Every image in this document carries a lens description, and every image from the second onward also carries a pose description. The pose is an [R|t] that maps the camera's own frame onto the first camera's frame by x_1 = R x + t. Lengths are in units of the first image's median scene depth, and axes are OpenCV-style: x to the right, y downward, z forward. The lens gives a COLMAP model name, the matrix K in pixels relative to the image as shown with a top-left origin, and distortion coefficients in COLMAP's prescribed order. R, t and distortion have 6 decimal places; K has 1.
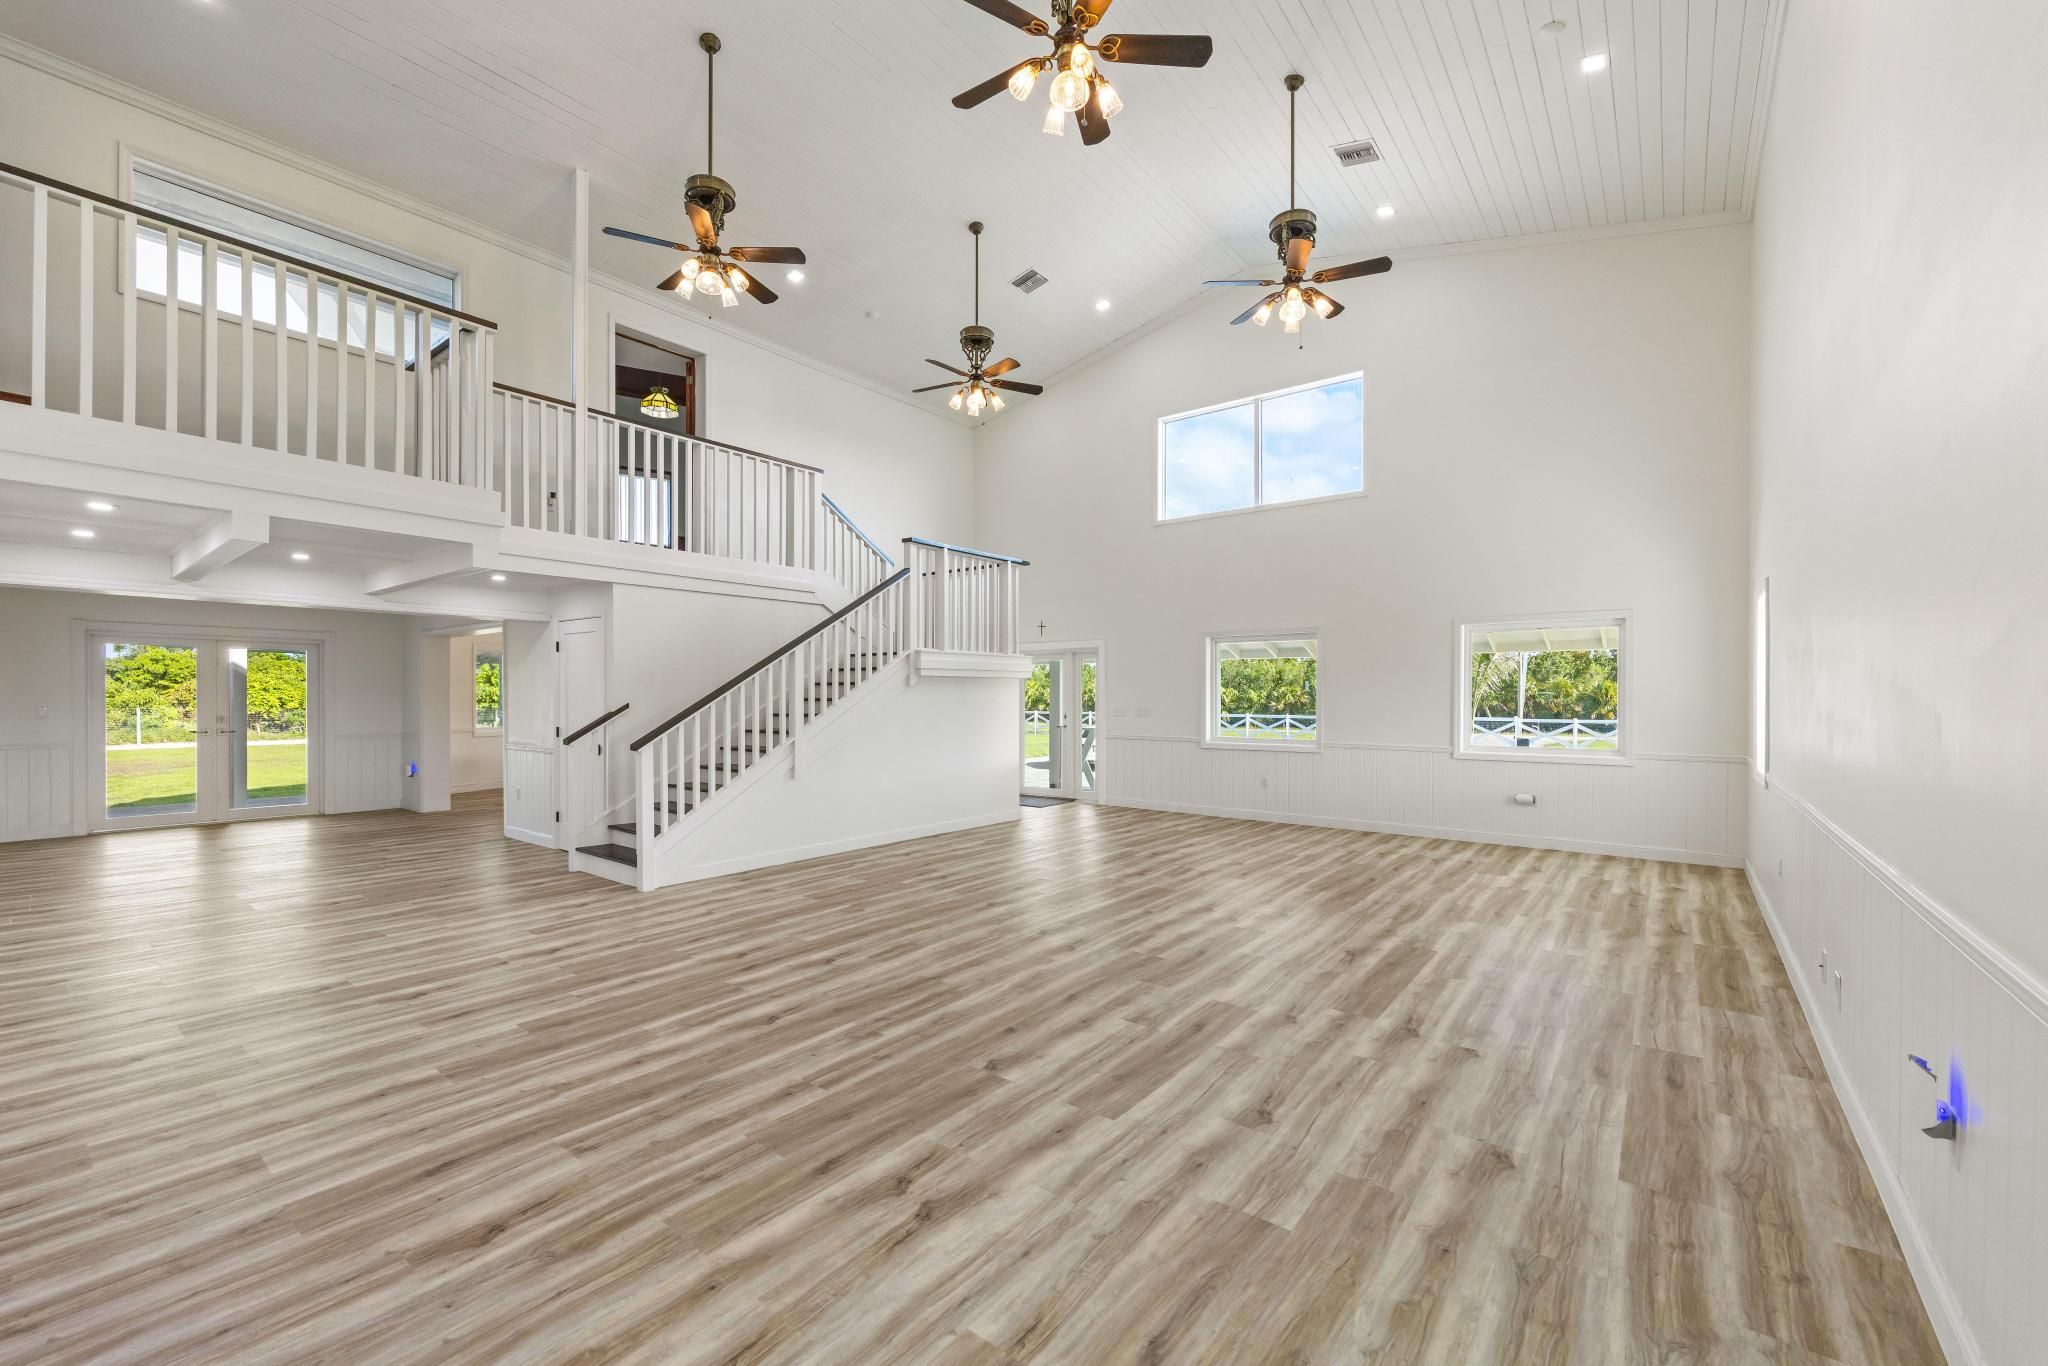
lens RADIAL K [[823.1, 0, 1022.8], [0, 823.1, 695.7], [0, 0, 1]] dist [-0.000367, 0.000299]
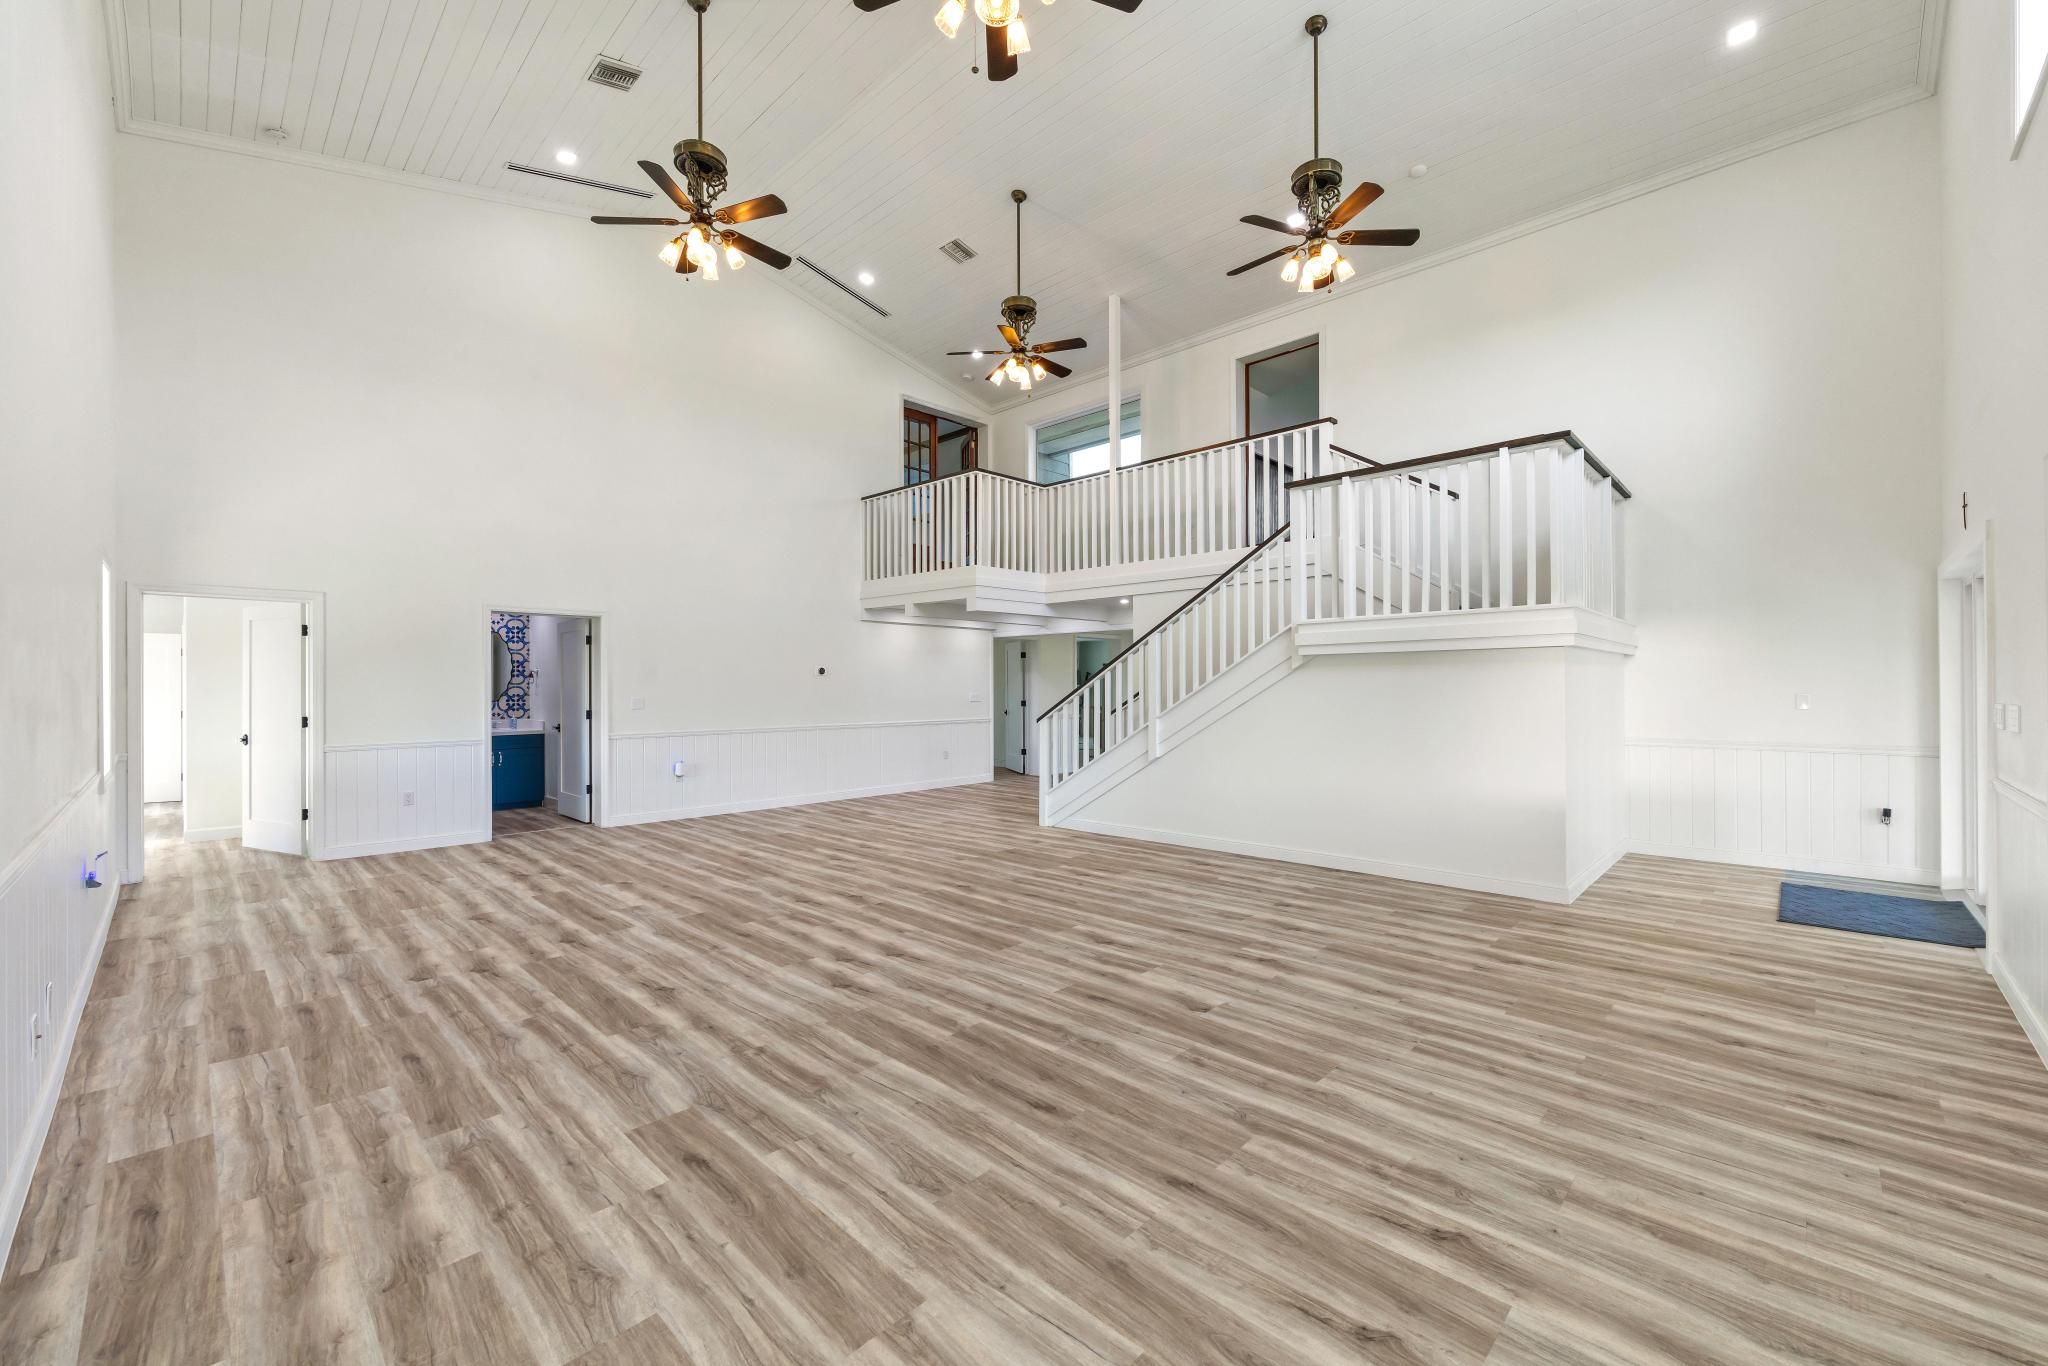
lens RADIAL K [[823.1, 0, 1023.6], [0, 823.1, 683.0], [0, 0, 1]] dist [-0.000367, 0.000299]
pose [[-0.105526, -0.005014, -0.994404, 1.223440], [0.004216, 0.999976, -0.005490, 0.009023], [0.994408, -0.004771, -0.105502, 1.489510]]
